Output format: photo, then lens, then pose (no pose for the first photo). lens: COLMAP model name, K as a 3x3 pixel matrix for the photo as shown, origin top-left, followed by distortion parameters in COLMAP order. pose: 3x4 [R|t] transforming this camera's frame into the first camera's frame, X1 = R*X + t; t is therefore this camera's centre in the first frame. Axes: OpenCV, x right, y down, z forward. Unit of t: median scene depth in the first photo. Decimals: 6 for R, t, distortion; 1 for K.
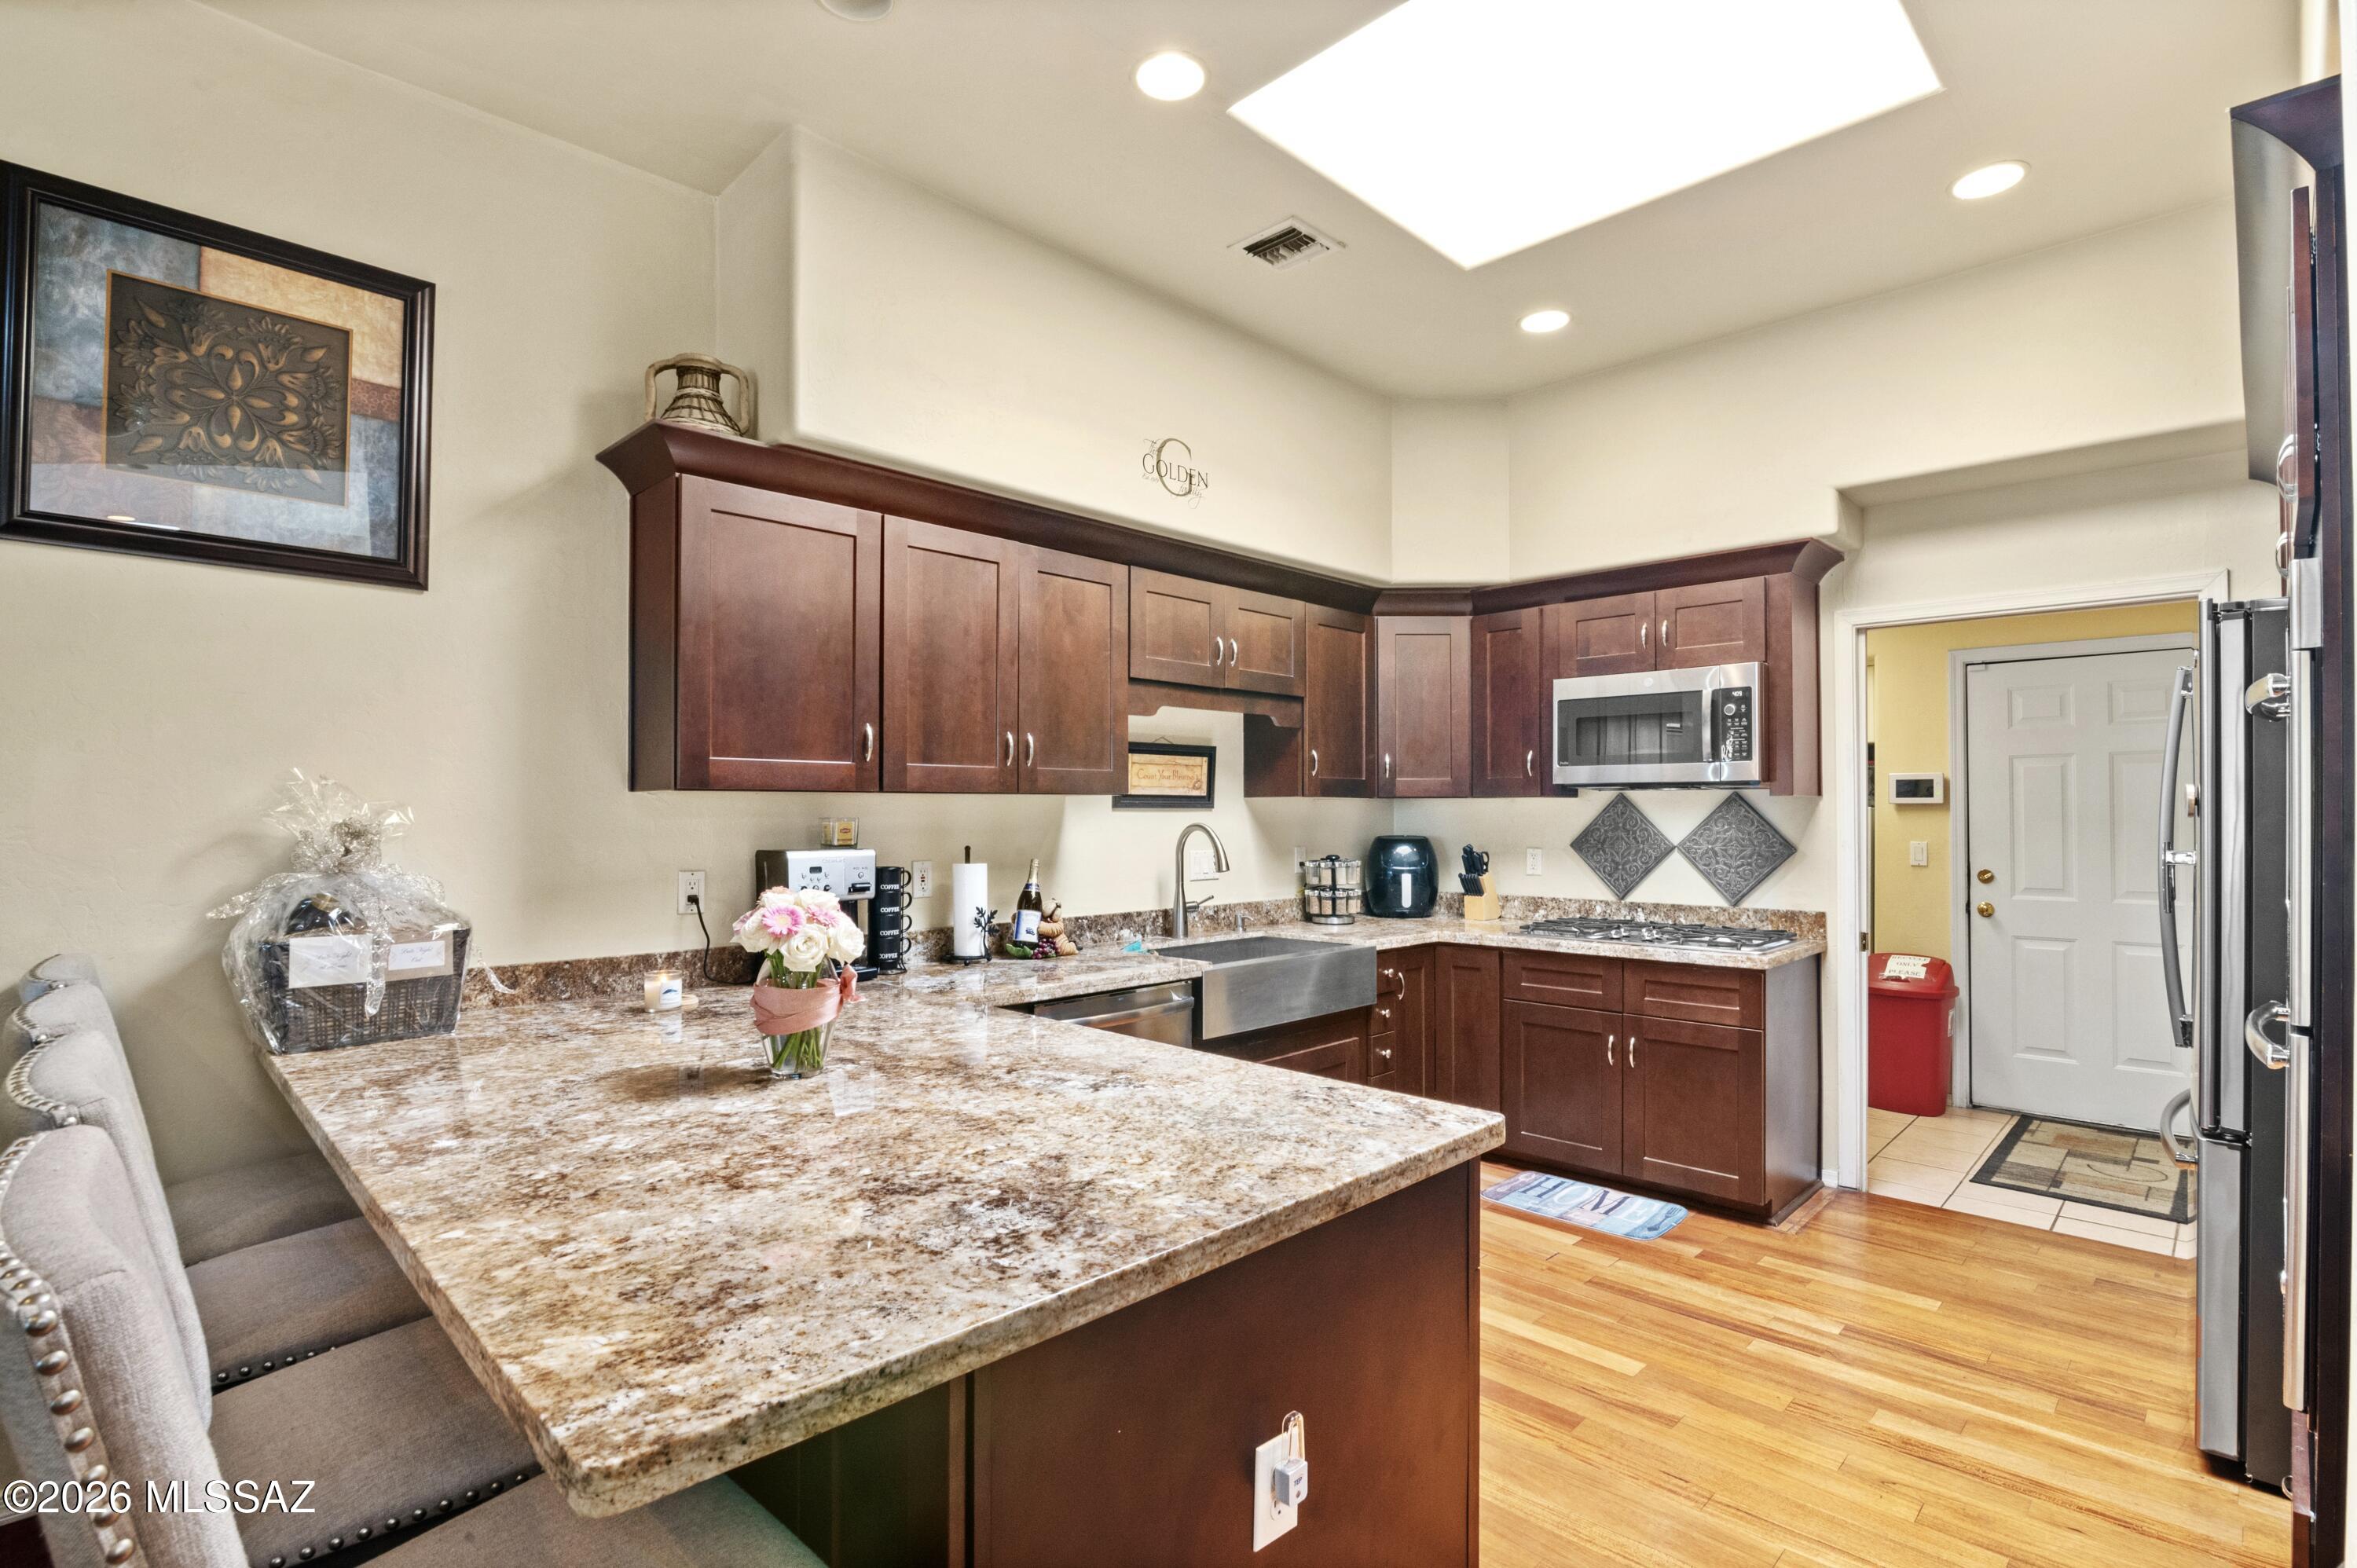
lens RADIAL K [[1104.3, 0, 1182.1], [0, 1104.3, 794.4], [0, 0, 1]] dist [-0.019694, 0.001864]
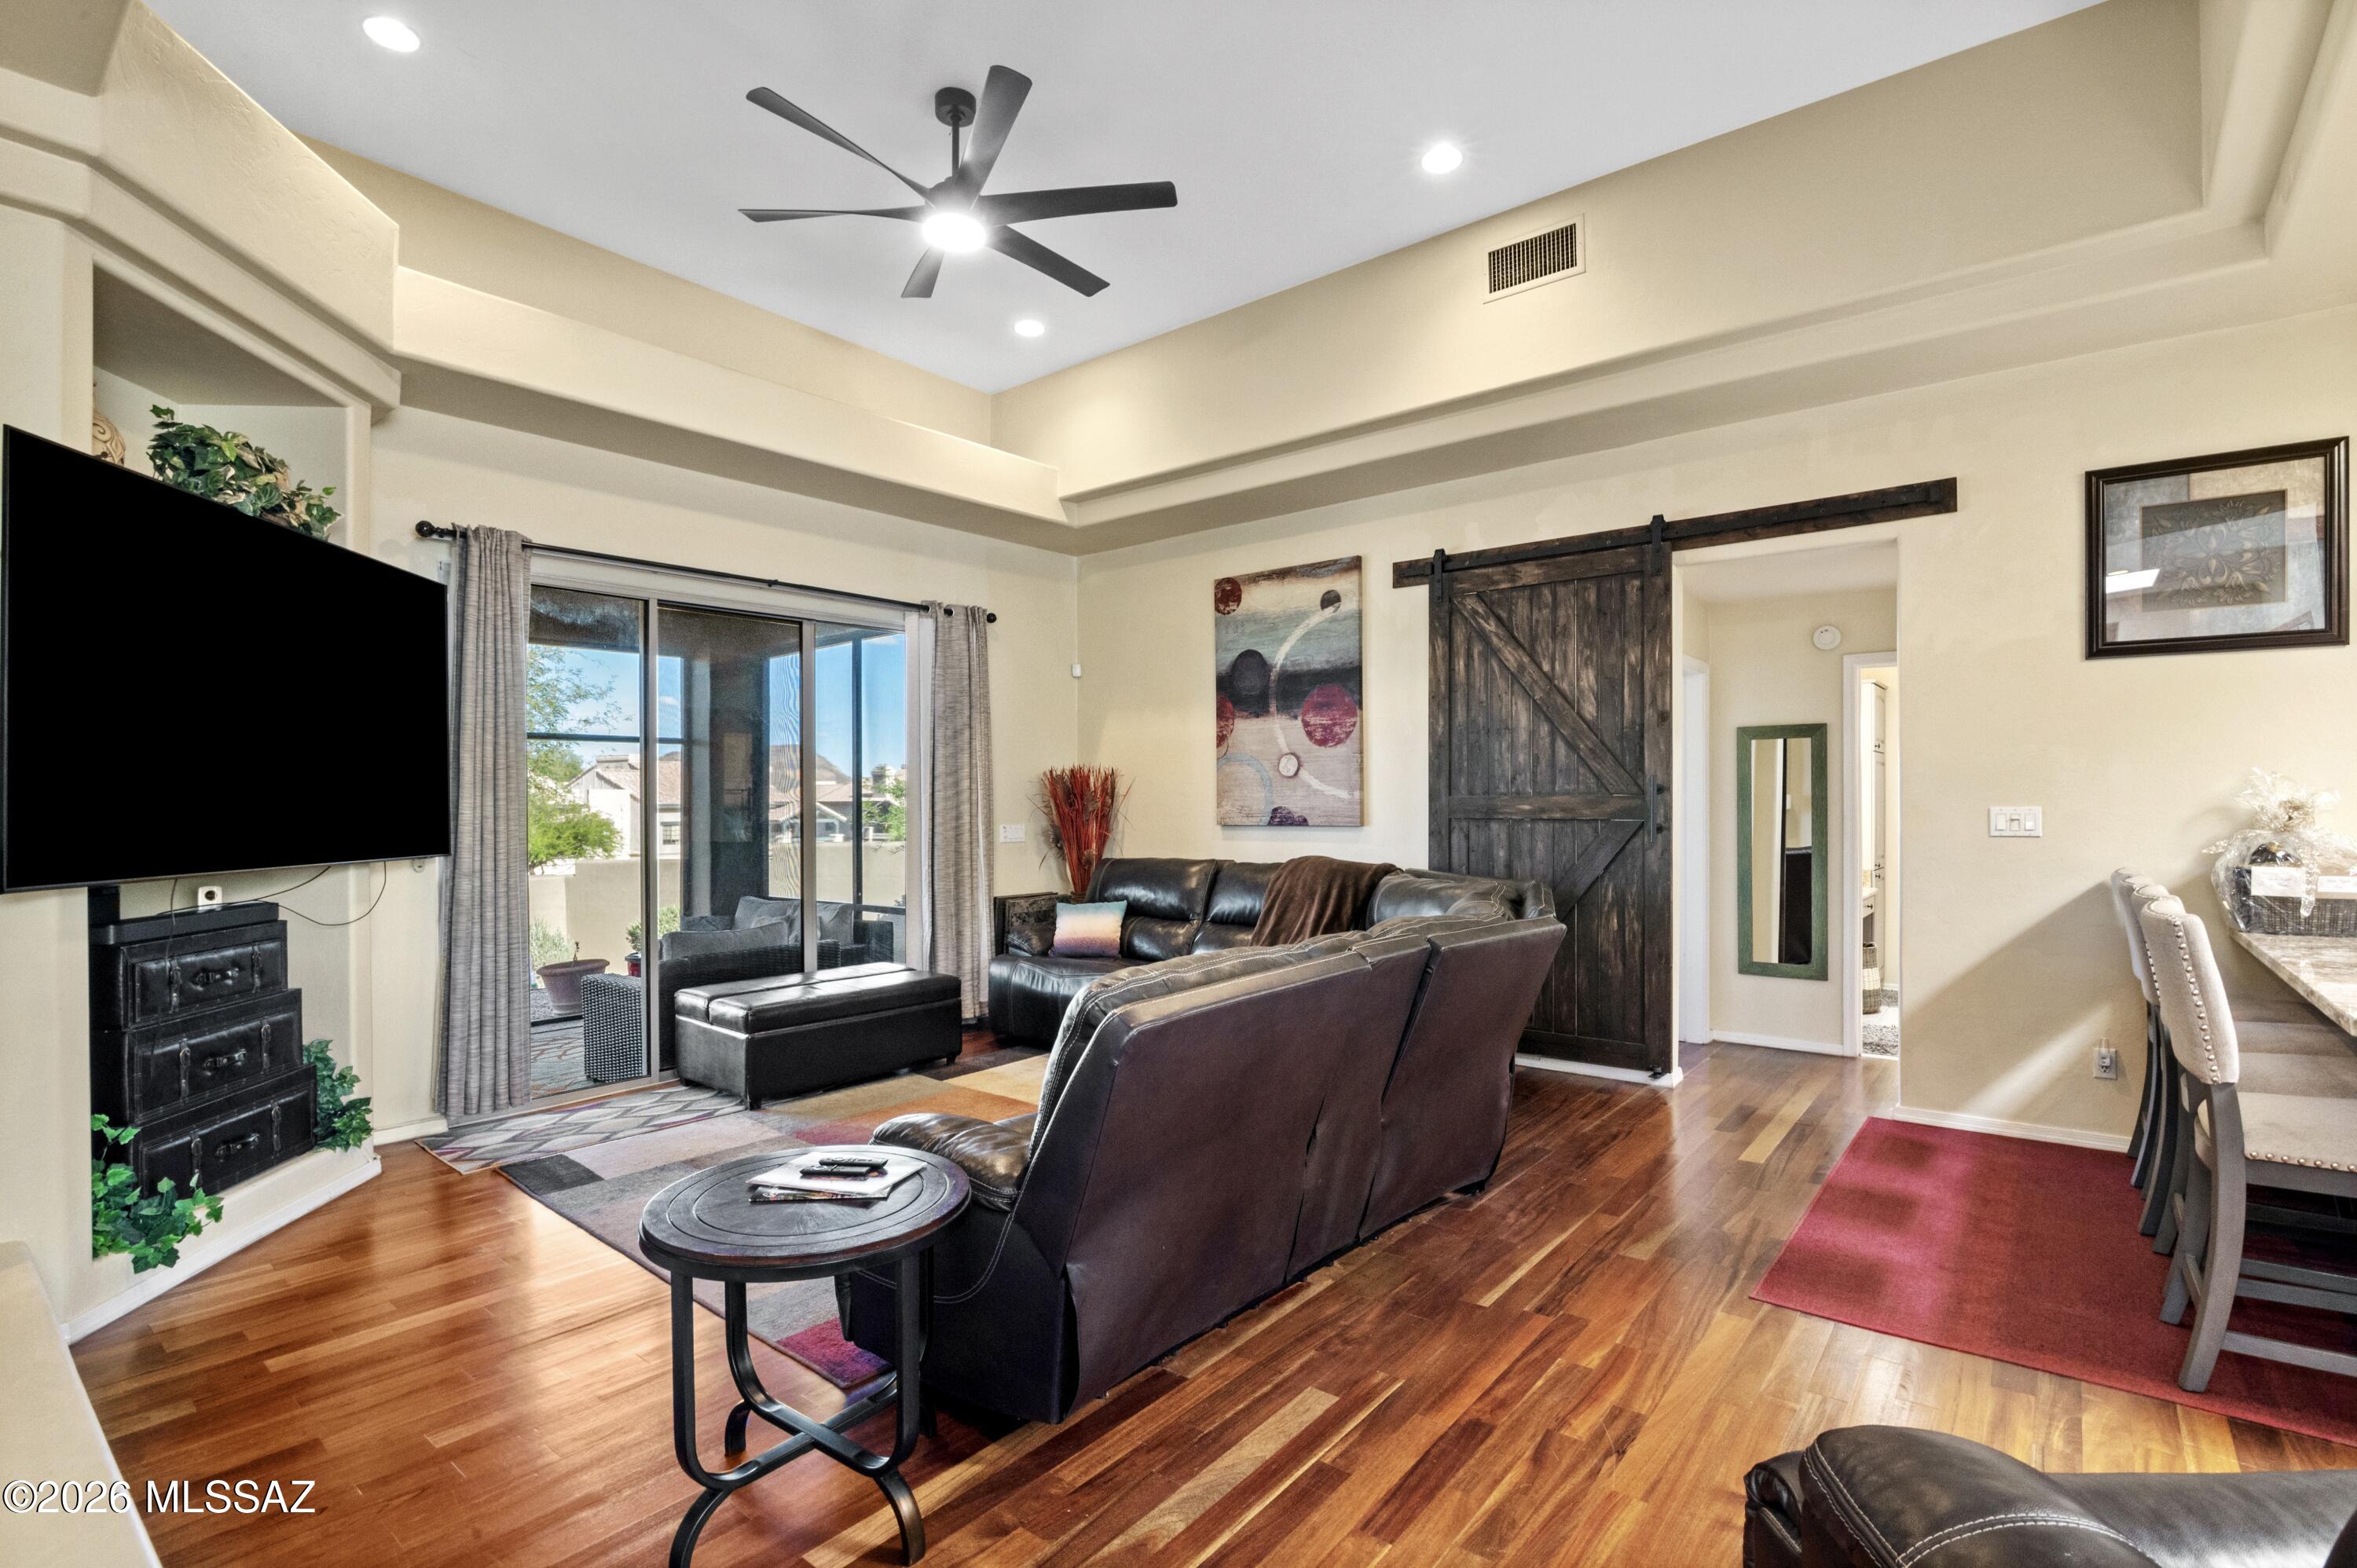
lens RADIAL K [[1104.3, 0, 1182.1], [0, 1104.3, 794.4], [0, 0, 1]] dist [-0.019694, 0.001864]
pose [[0.101757, -0.001774, -0.994808, 0.697497], [0.013485, 0.999909, -0.000403, -0.004753], [0.994718, -0.013374, 0.101771, -0.833024]]
